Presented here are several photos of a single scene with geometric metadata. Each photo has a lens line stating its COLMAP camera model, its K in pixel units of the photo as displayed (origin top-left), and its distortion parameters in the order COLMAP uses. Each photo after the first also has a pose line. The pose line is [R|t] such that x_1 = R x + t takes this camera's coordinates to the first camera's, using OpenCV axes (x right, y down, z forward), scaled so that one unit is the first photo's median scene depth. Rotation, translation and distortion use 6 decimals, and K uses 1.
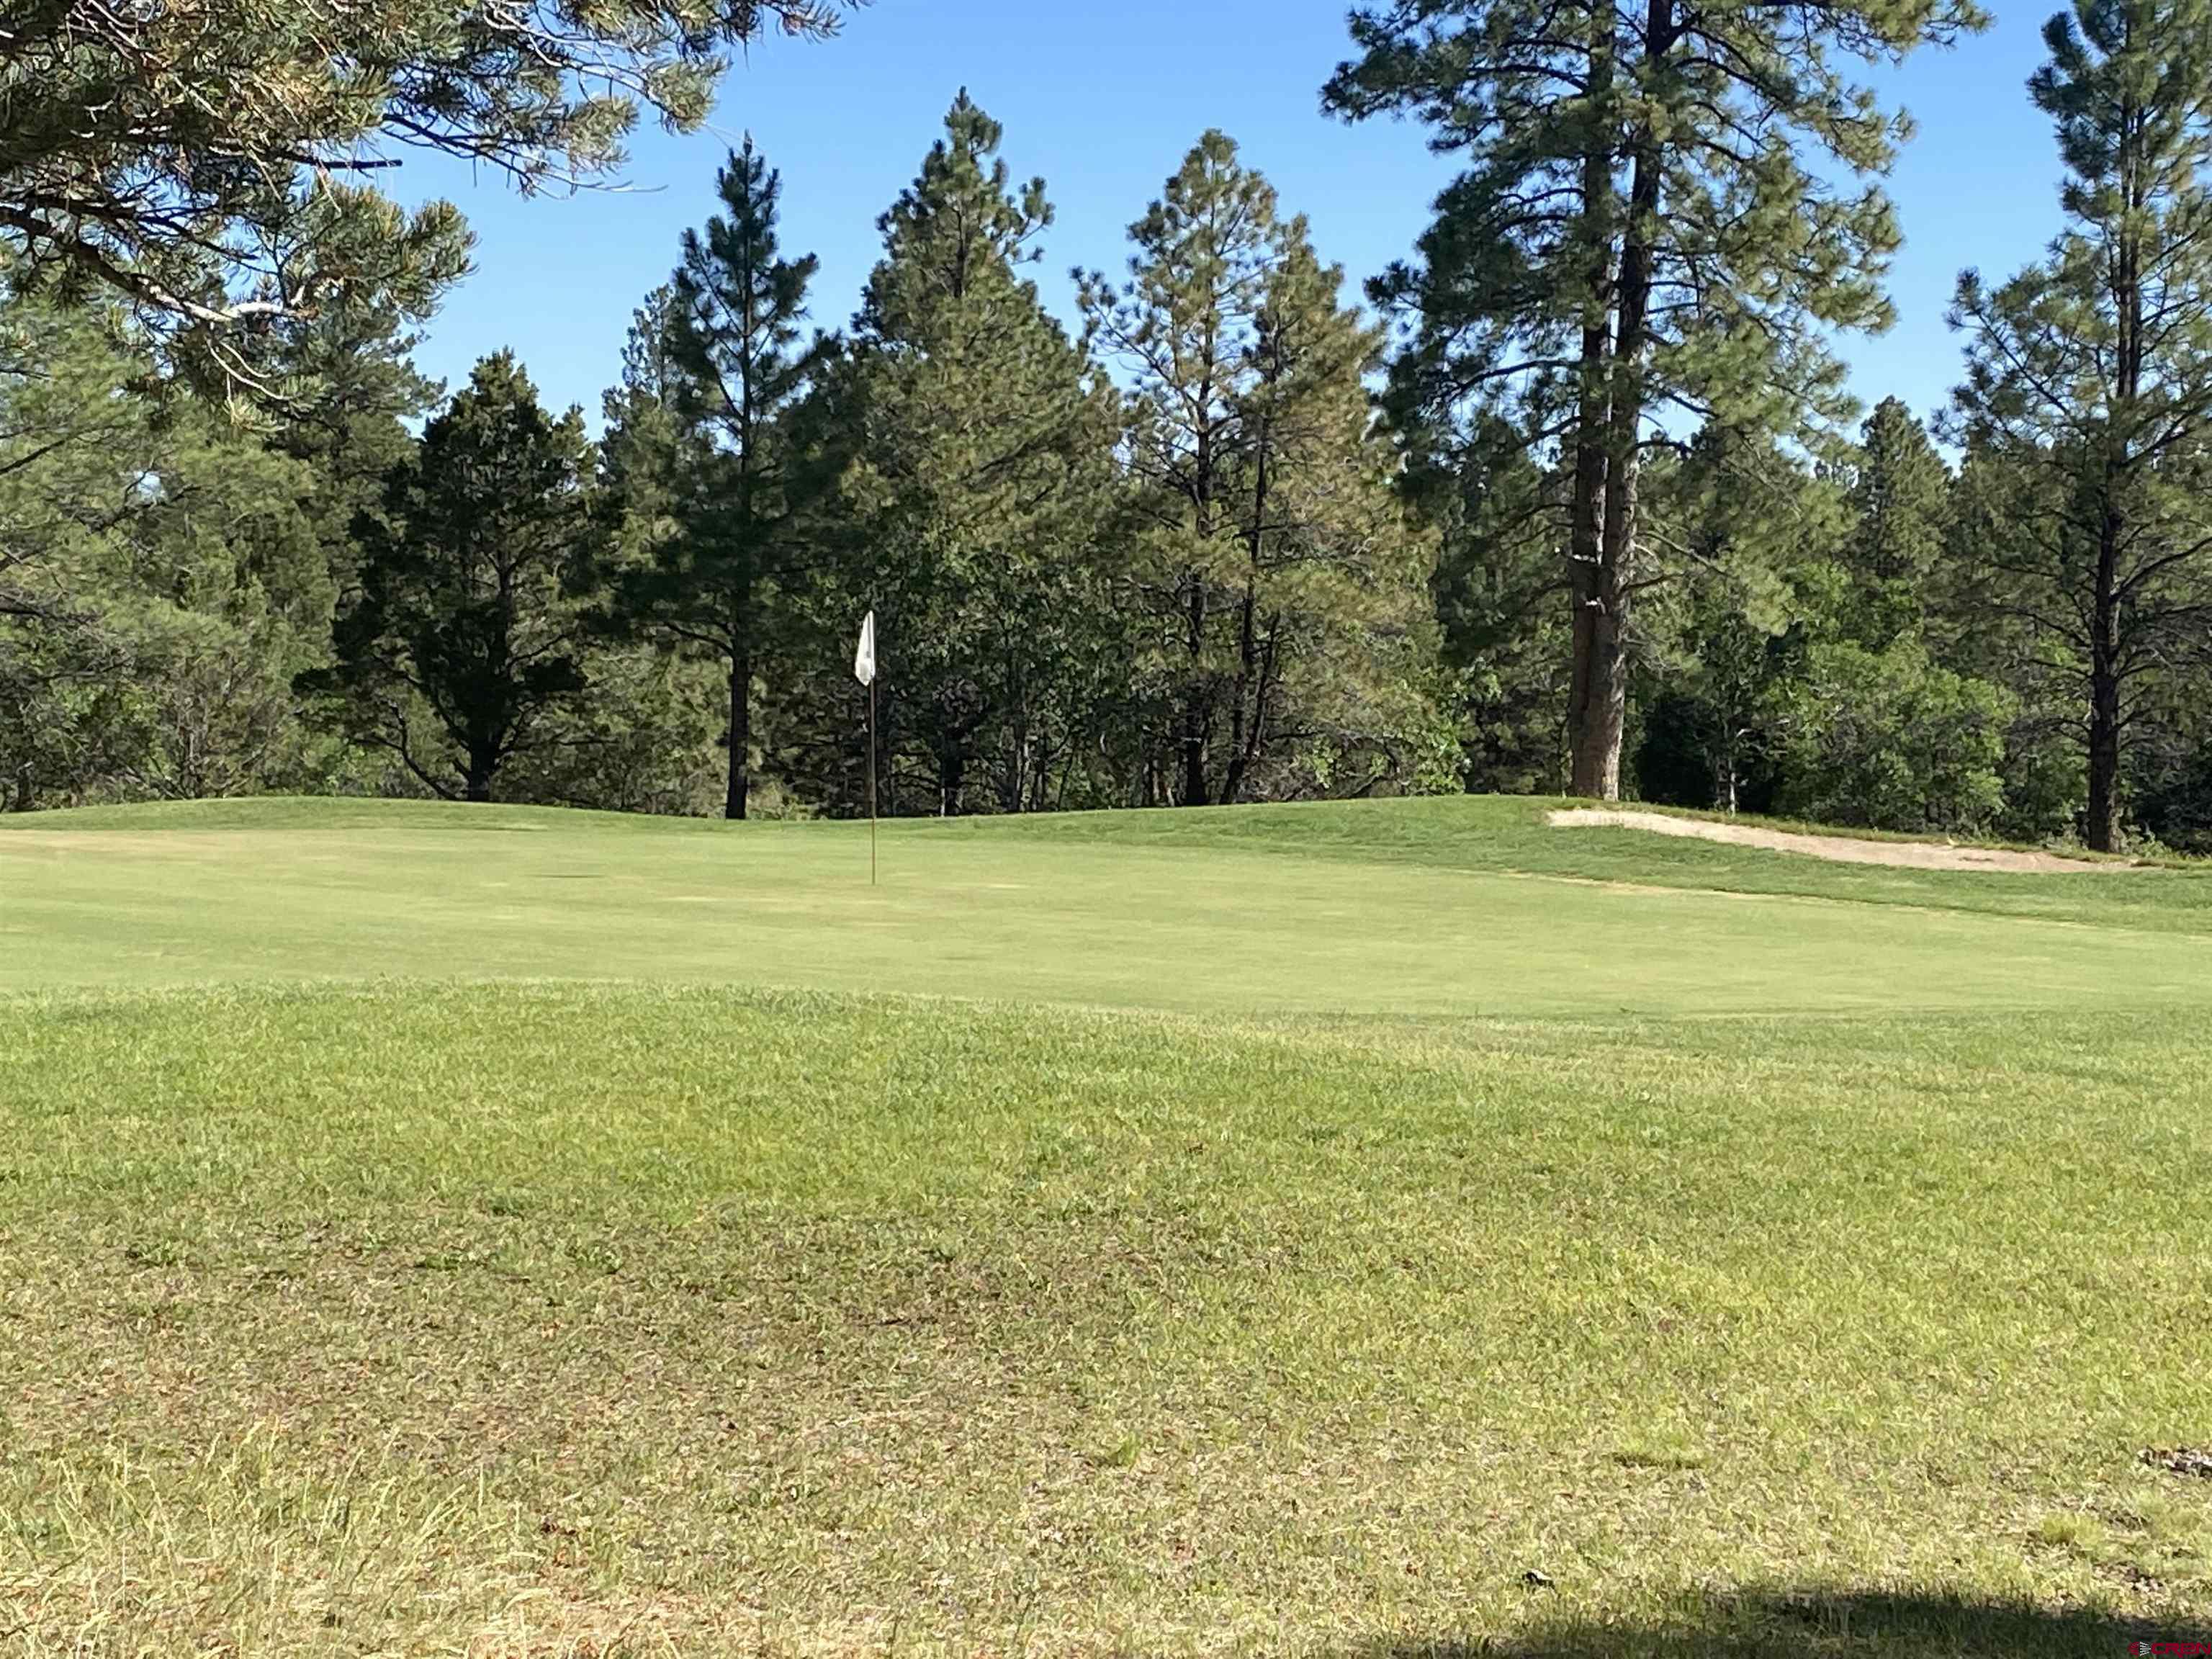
lens RADIAL K [[4264.3, 0, 1111.3], [0, 4264.3, 845.1], [0, 0, 1]] dist [0.109194, 0.000000]
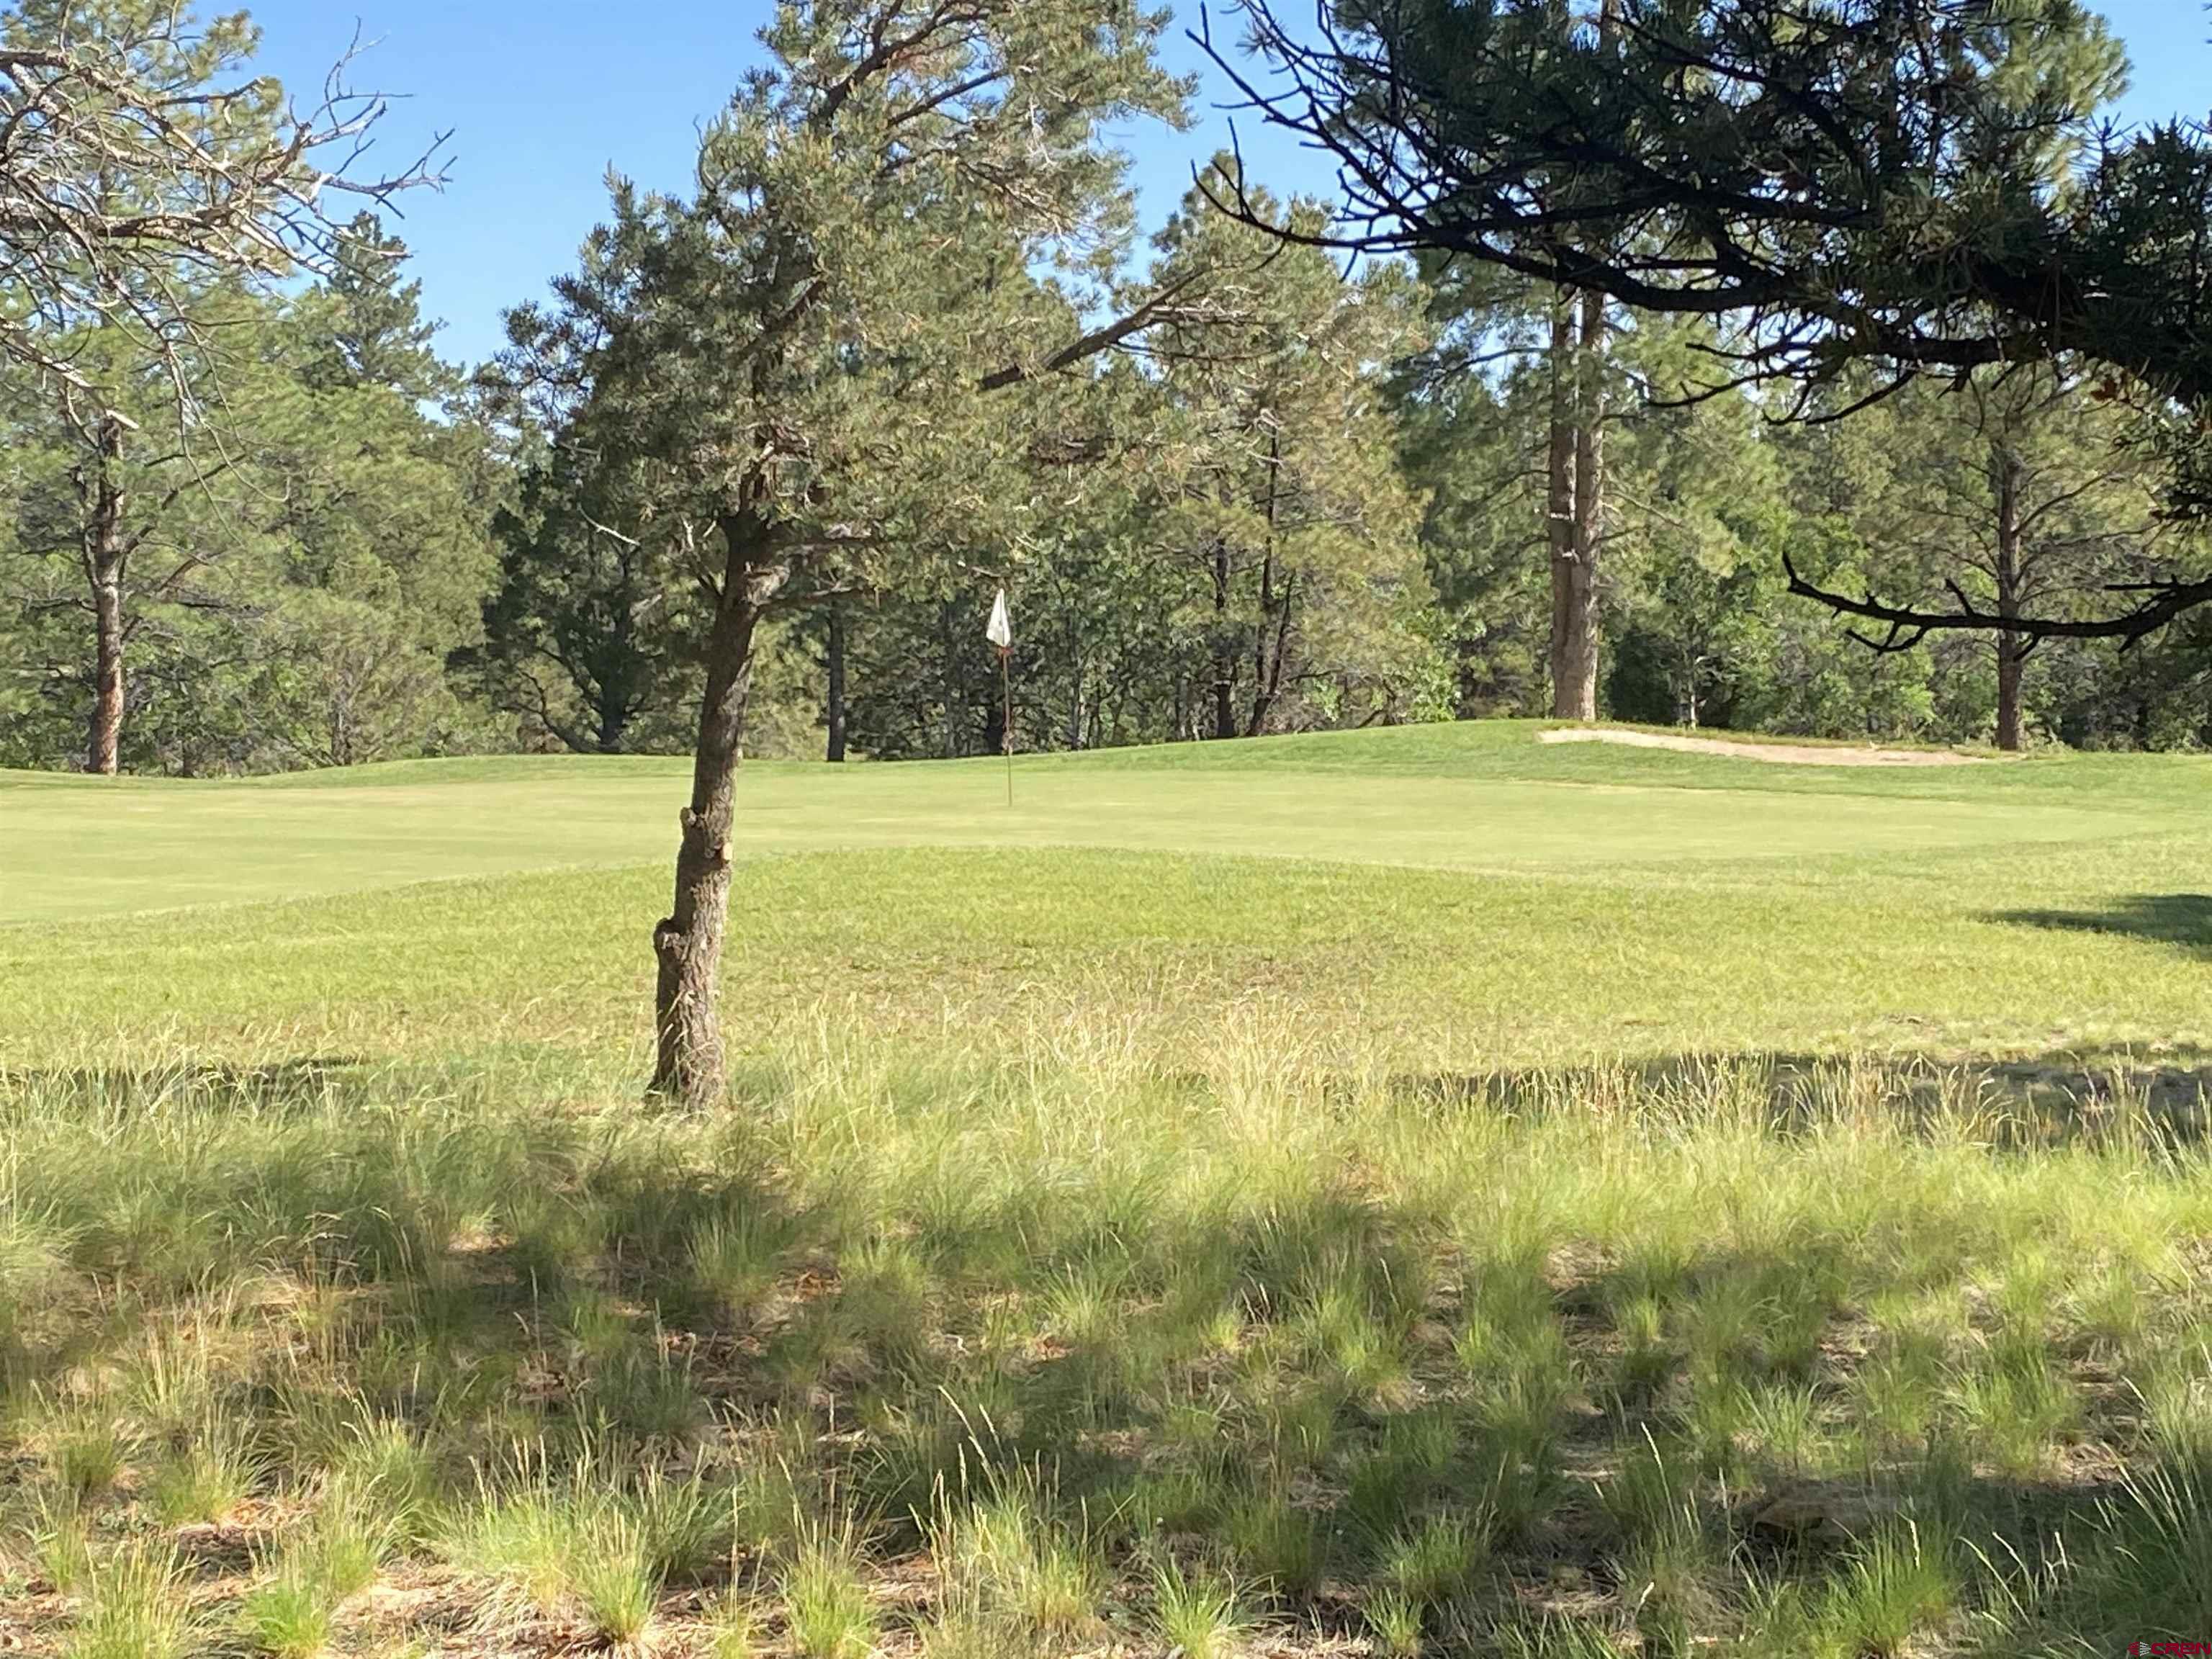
lens RADIAL K [[4264.3, 0, 1100.6], [0, 4264.3, 814.8], [0, 0, 1]] dist [0.109194, 0.000000]
pose [[0.999419, -0.033813, 0.004186, -0.020617], [0.033788, 0.999411, 0.005923, 0.003222], [-0.004384, -0.005778, 0.999974, -0.155707]]
